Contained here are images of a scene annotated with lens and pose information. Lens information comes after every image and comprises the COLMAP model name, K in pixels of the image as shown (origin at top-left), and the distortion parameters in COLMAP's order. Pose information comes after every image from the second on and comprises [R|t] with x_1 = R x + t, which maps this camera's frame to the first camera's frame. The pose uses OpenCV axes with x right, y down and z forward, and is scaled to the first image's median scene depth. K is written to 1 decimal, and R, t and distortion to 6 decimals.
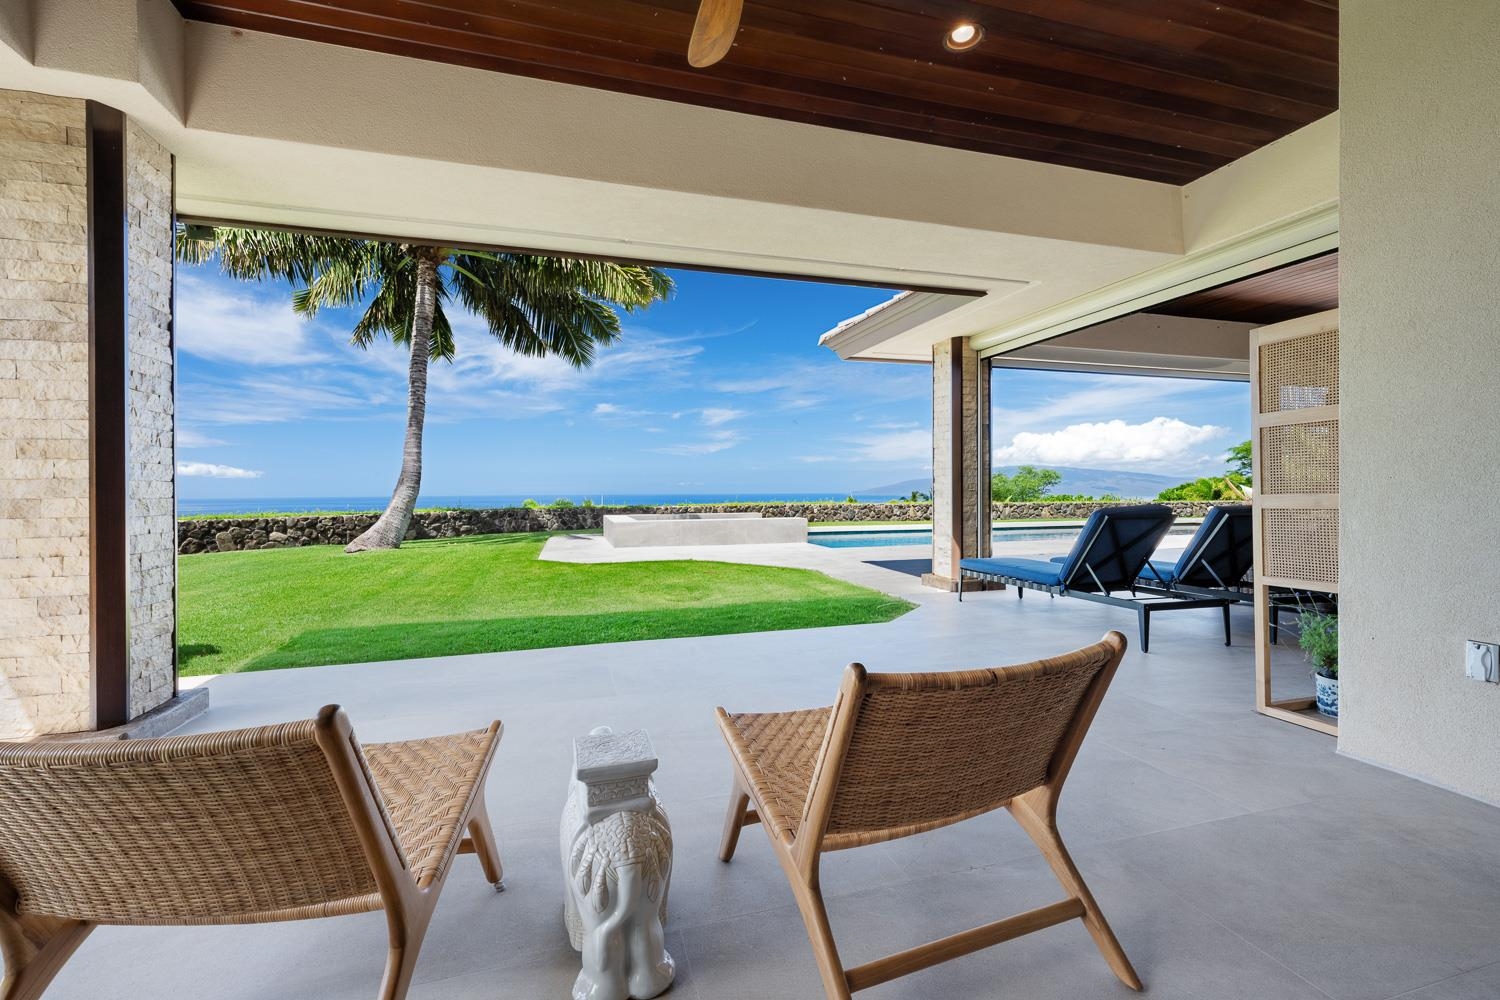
lens RADIAL K [[626.7, 0, 750.0], [0, 626.7, 500.0], [0, 0, 1]] dist [0.001346, 0.000268]
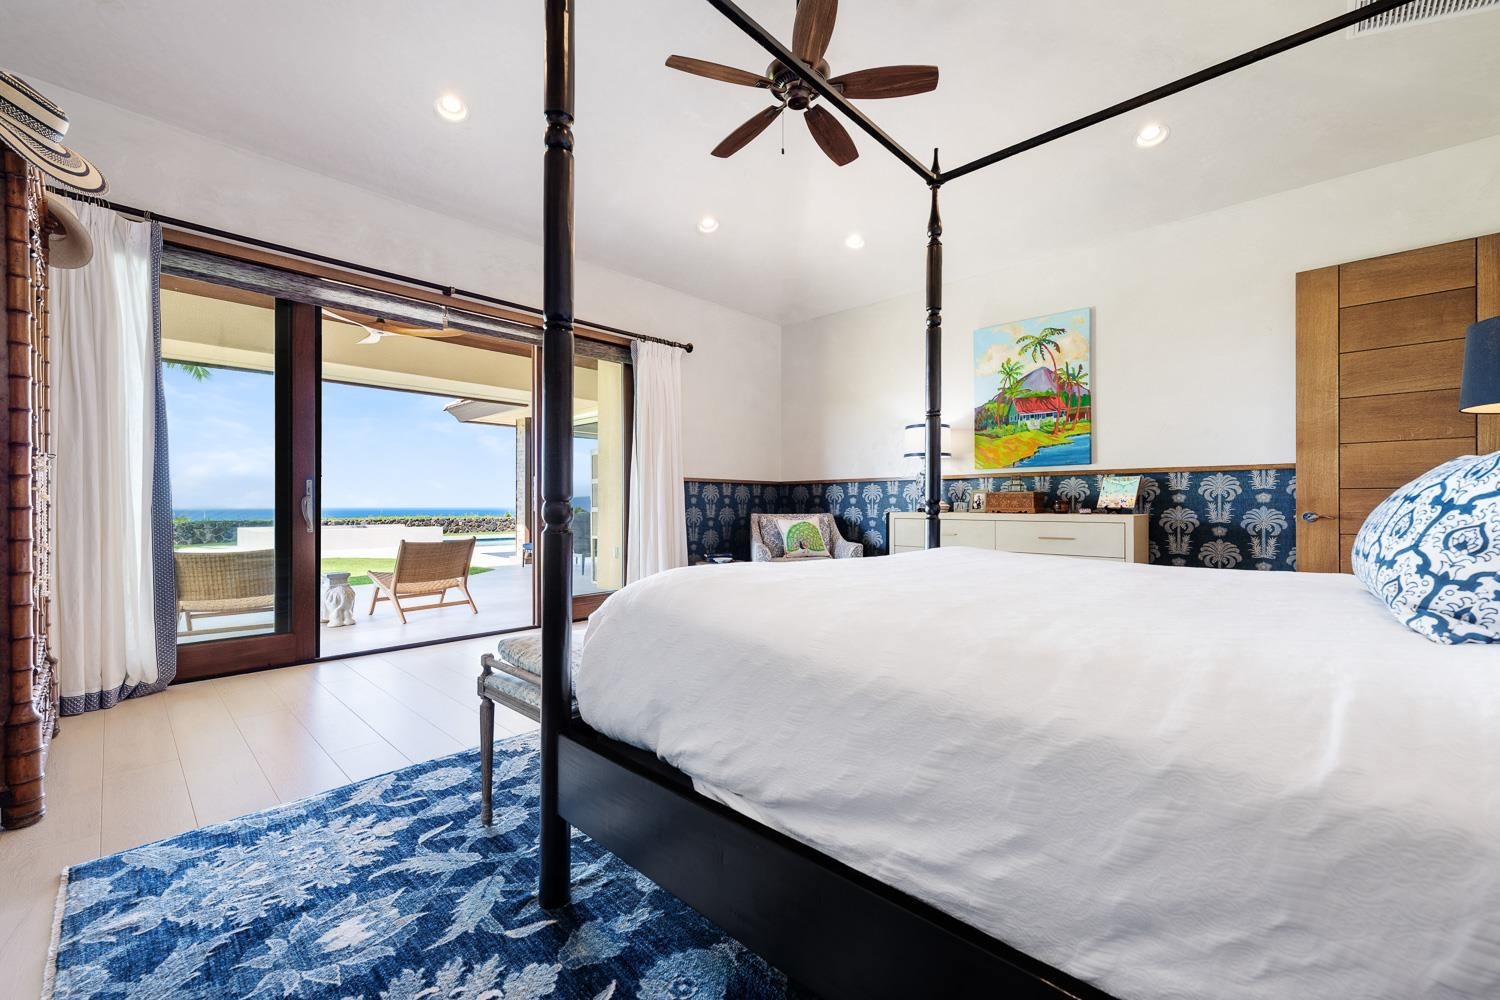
lens RADIAL K [[594.7, 0, 743.4], [0, 594.7, 507.2], [0, 0, 1]] dist [0.001072, 0.000187]
pose [[0.867118, 0.004542, 0.498081, 0.013160], [0.002828, 0.999897, -0.014041, 0.006359], [-0.498094, 0.013584, 0.867017, -0.356795]]
